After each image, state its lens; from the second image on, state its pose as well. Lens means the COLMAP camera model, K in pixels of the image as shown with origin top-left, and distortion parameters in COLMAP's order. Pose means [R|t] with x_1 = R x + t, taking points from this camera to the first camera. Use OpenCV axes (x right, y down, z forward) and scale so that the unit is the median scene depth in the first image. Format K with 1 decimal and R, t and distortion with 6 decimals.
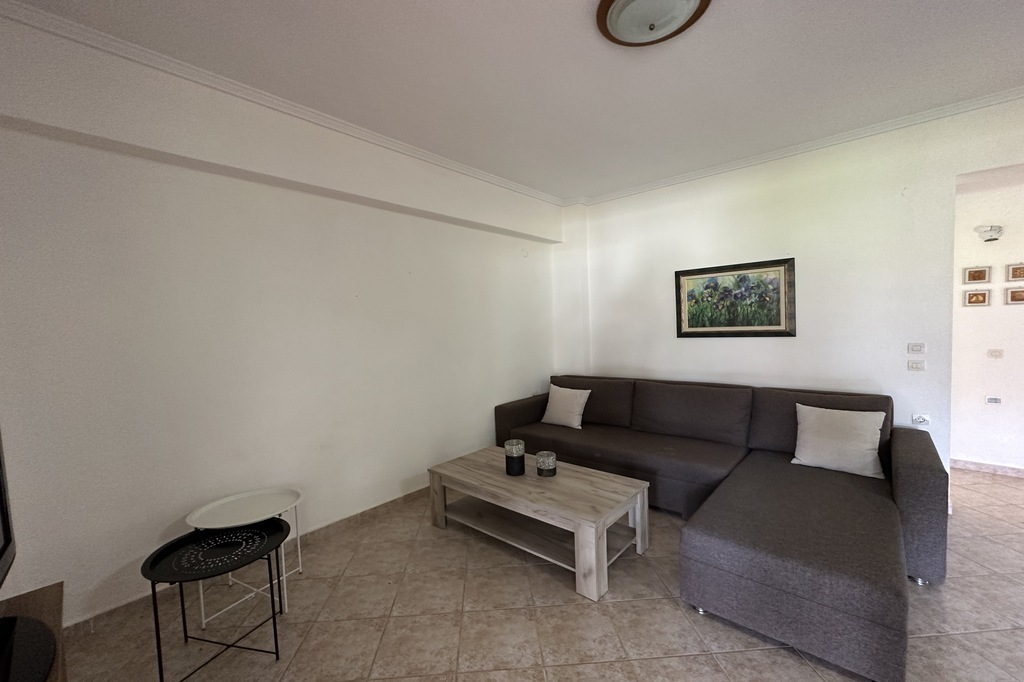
lens RADIAL K [[410.6, 0, 511.4], [0, 410.6, 342.5], [0, 0, 1]] dist [-0.000658, 0.000623]
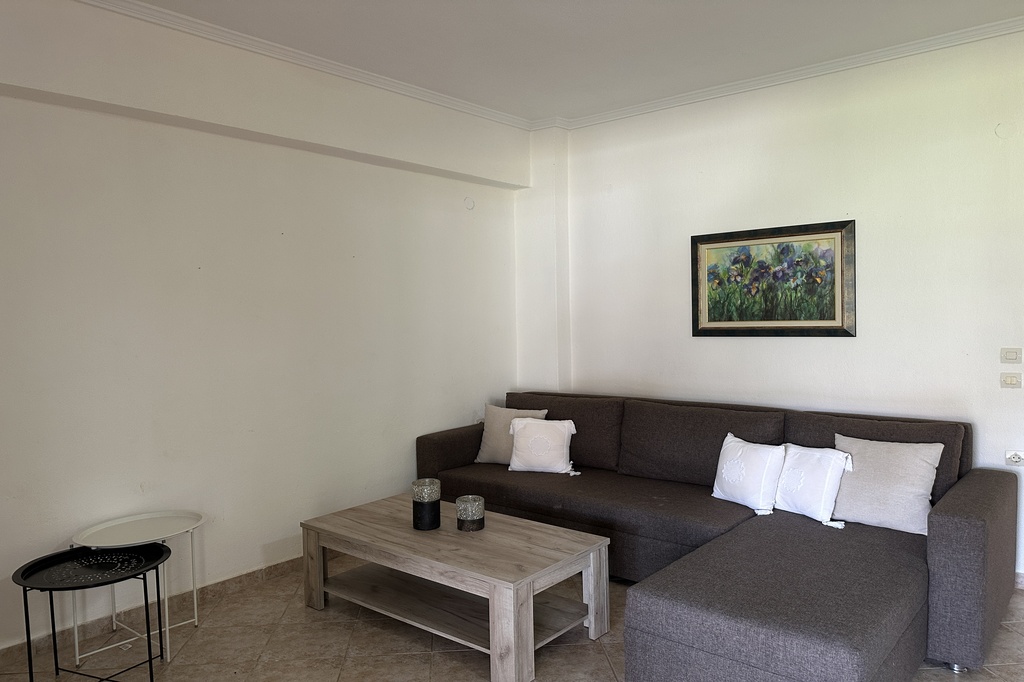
lens RADIAL K [[721.4, 0, 507.8], [0, 721.4, 344.7], [0, 0, 1]] dist [0.053325, -0.054953]
pose [[0.999721, 0.013417, 0.019454, 0.106796], [-0.013411, 0.999910, -0.000442, 0.007355], [-0.019458, 0.000181, 0.999811, -0.202495]]
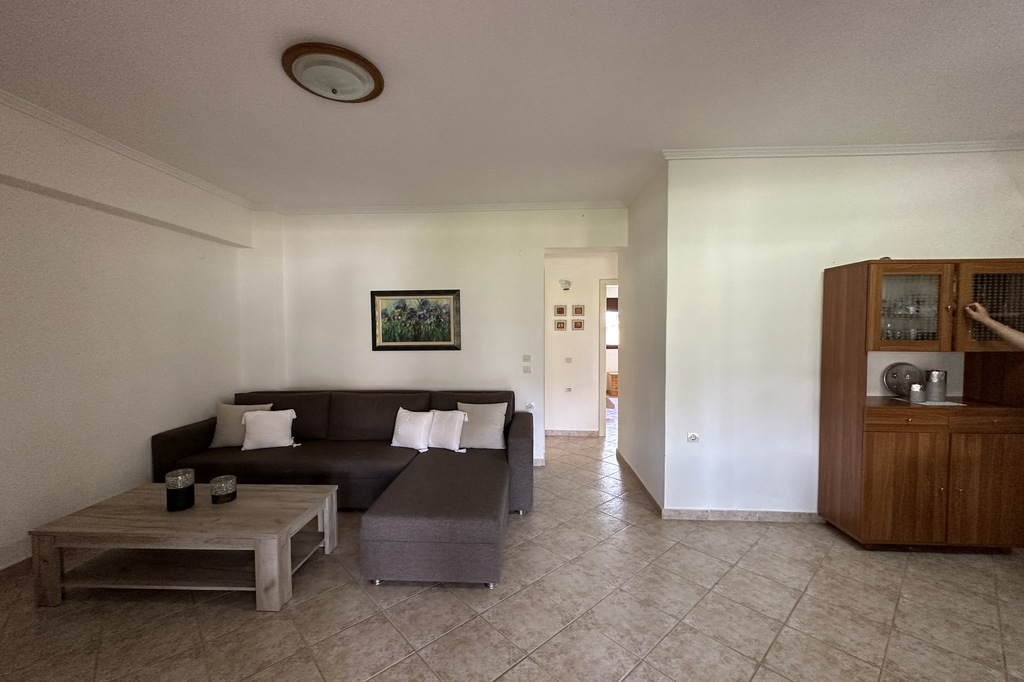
lens RADIAL K [[410.6, 0, 512.7], [0, 410.6, 339.7], [0, 0, 1]] dist [-0.000658, 0.000623]
pose [[0.779569, 0.012197, 0.626197, 0.007798], [0.007659, 0.999550, -0.029004, -0.009459], [-0.626269, 0.027407, 0.779125, -0.125685]]
